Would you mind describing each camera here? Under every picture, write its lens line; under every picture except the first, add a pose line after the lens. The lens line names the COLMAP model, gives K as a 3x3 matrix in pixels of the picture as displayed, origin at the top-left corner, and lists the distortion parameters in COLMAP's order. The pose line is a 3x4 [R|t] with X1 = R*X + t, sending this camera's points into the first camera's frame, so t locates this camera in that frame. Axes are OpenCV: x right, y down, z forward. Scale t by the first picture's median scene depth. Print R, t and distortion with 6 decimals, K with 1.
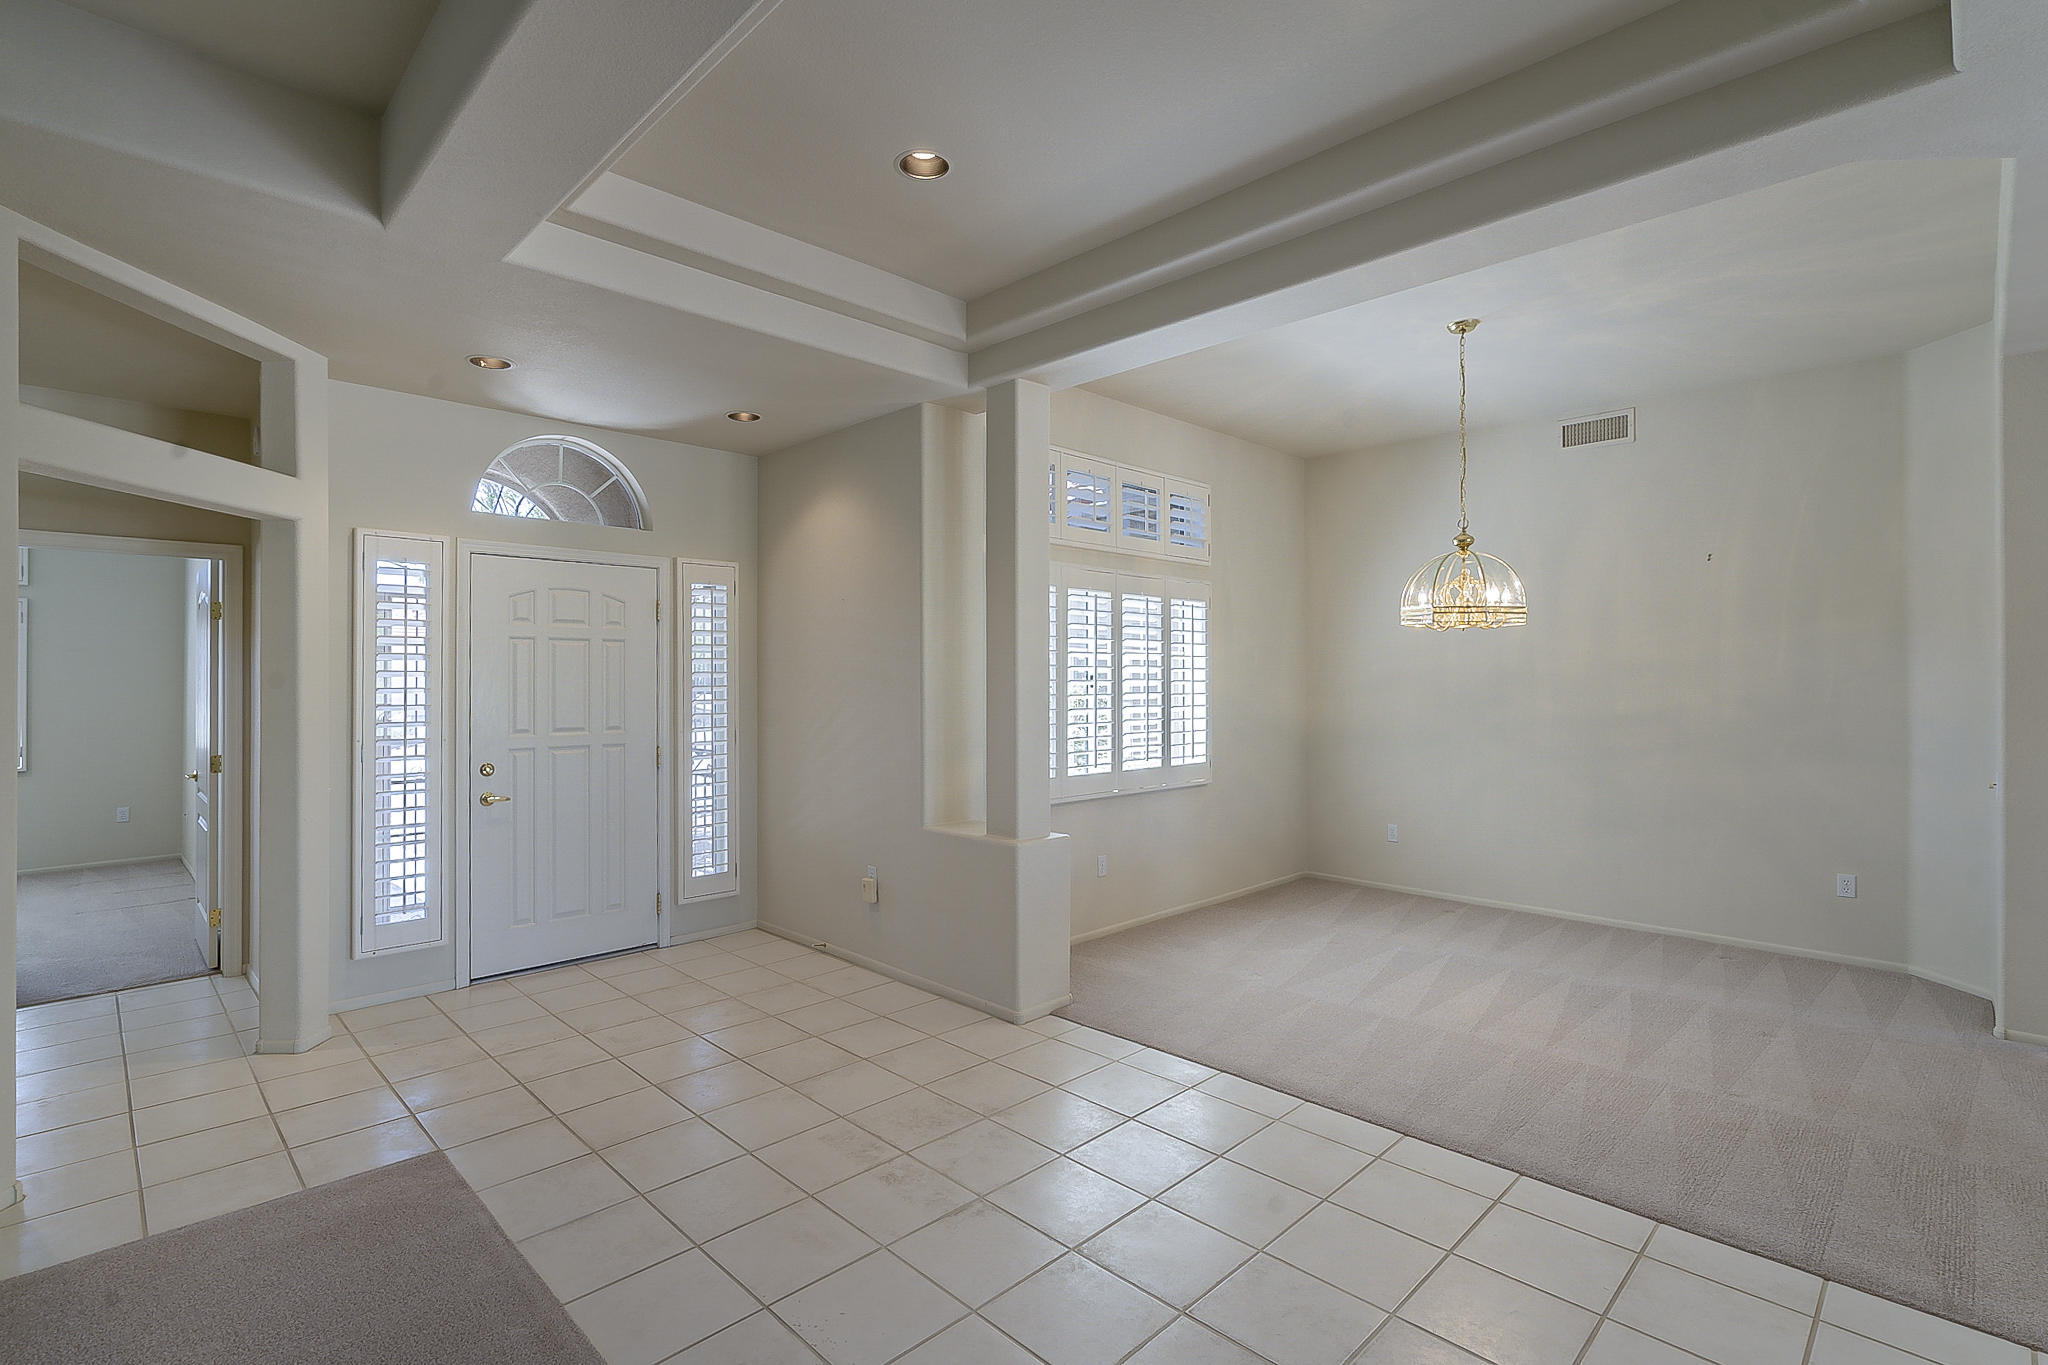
lens RADIAL K [[944.5, 0, 1008.7], [0, 944.5, 677.3], [0, 0, 1]] dist [-0.005483, 0.000480]
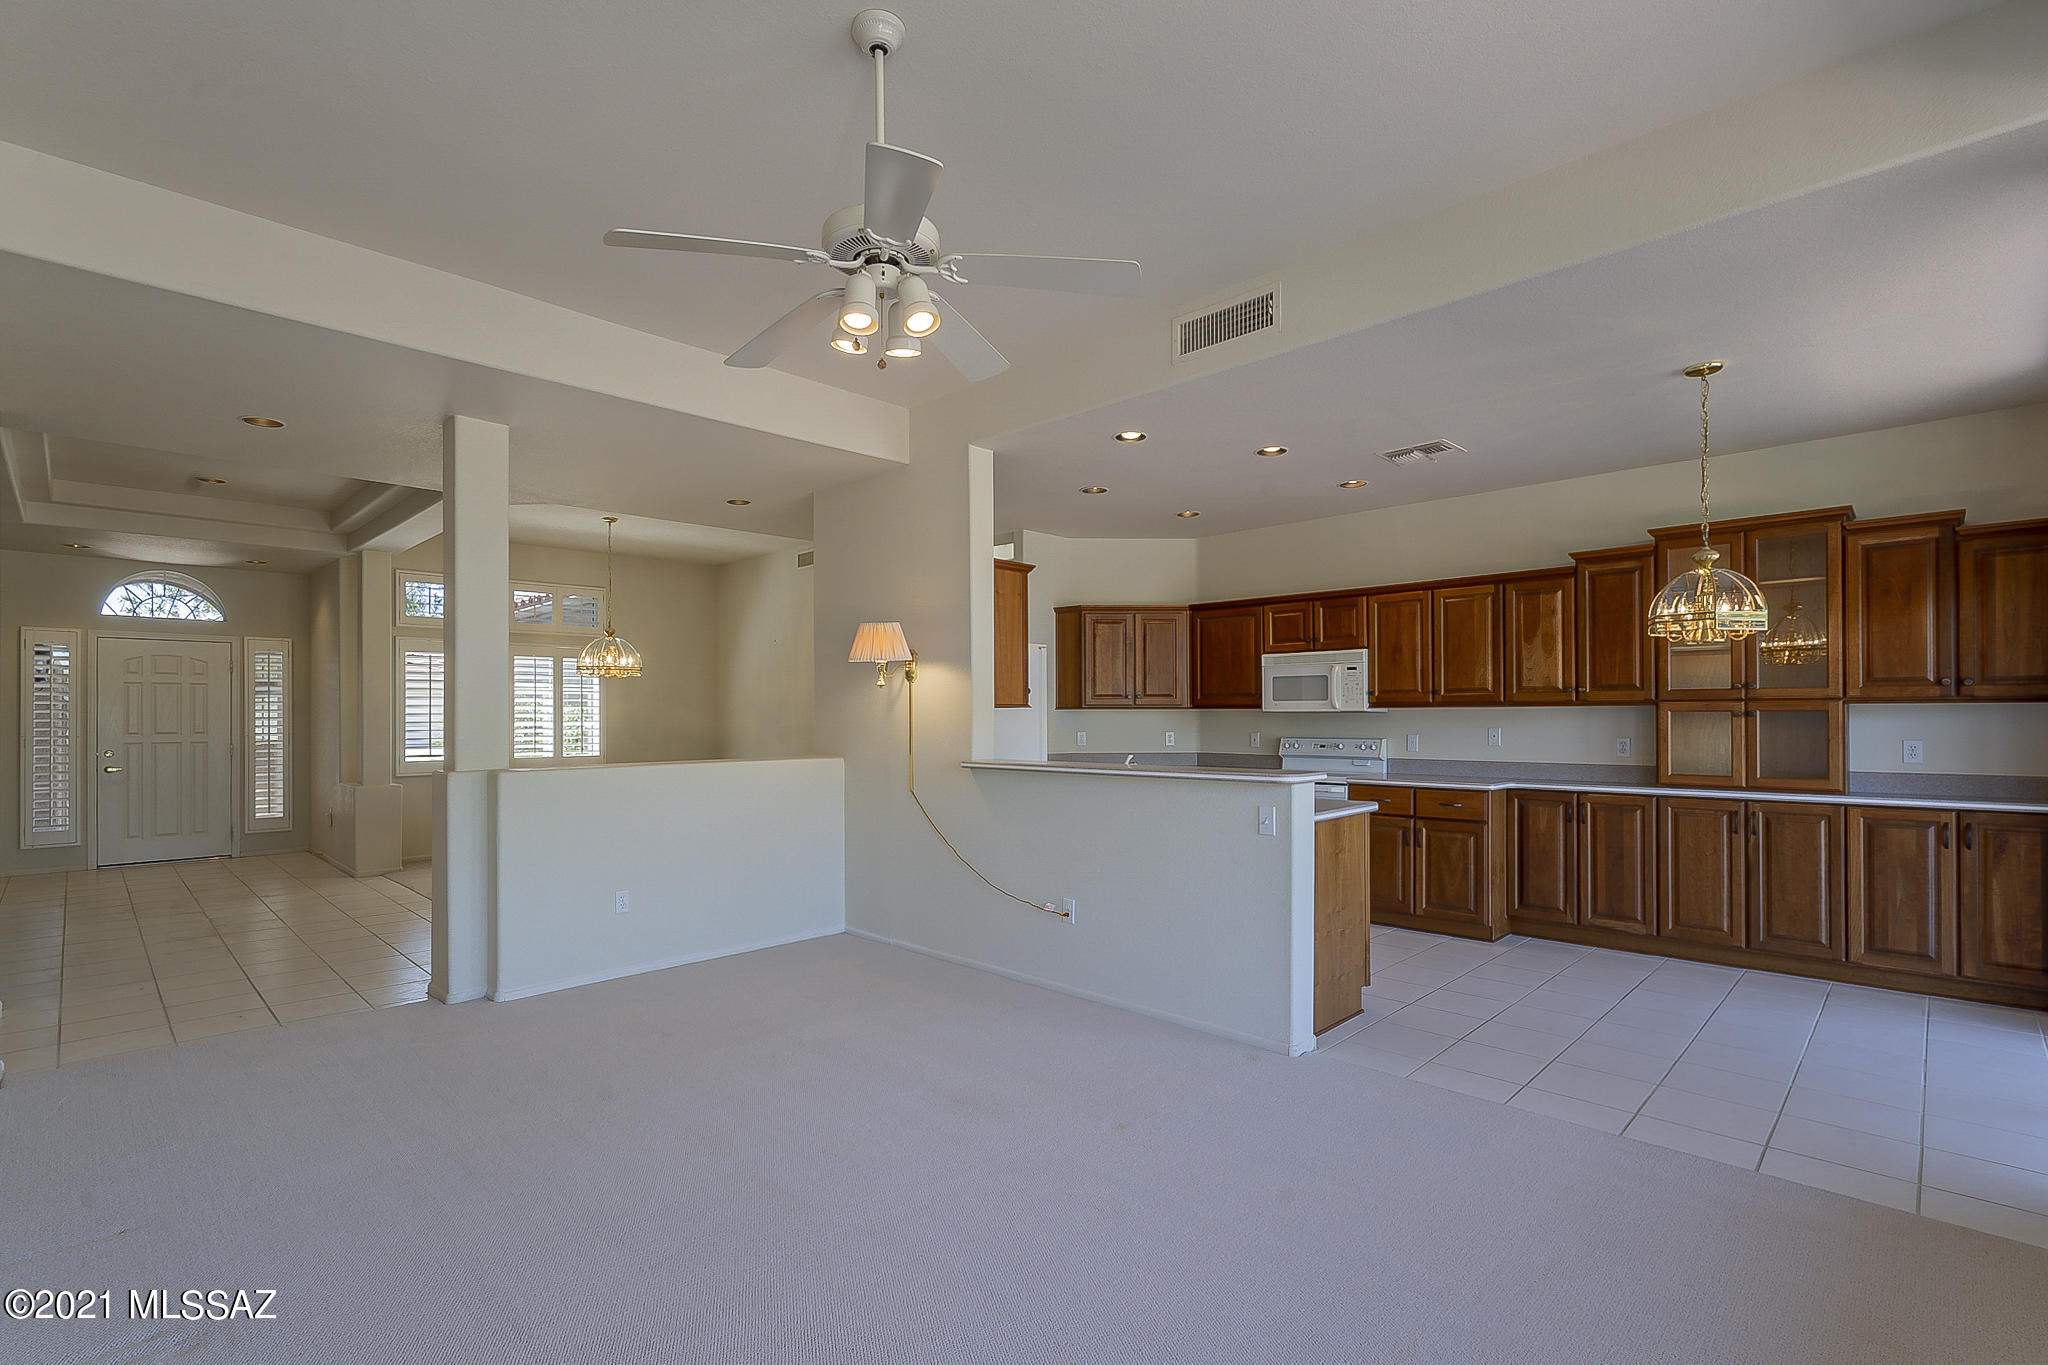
lens RADIAL K [[944.5, 0, 1037.2], [0, 944.5, 701.7], [0, 0, 1]] dist [-0.005483, 0.000480]
pose [[0.999630, 0.000166, 0.027218, 1.081121], [0.000015, 0.999978, -0.006673, 0.007299], [-0.027219, 0.006671, 0.999607, -0.796802]]
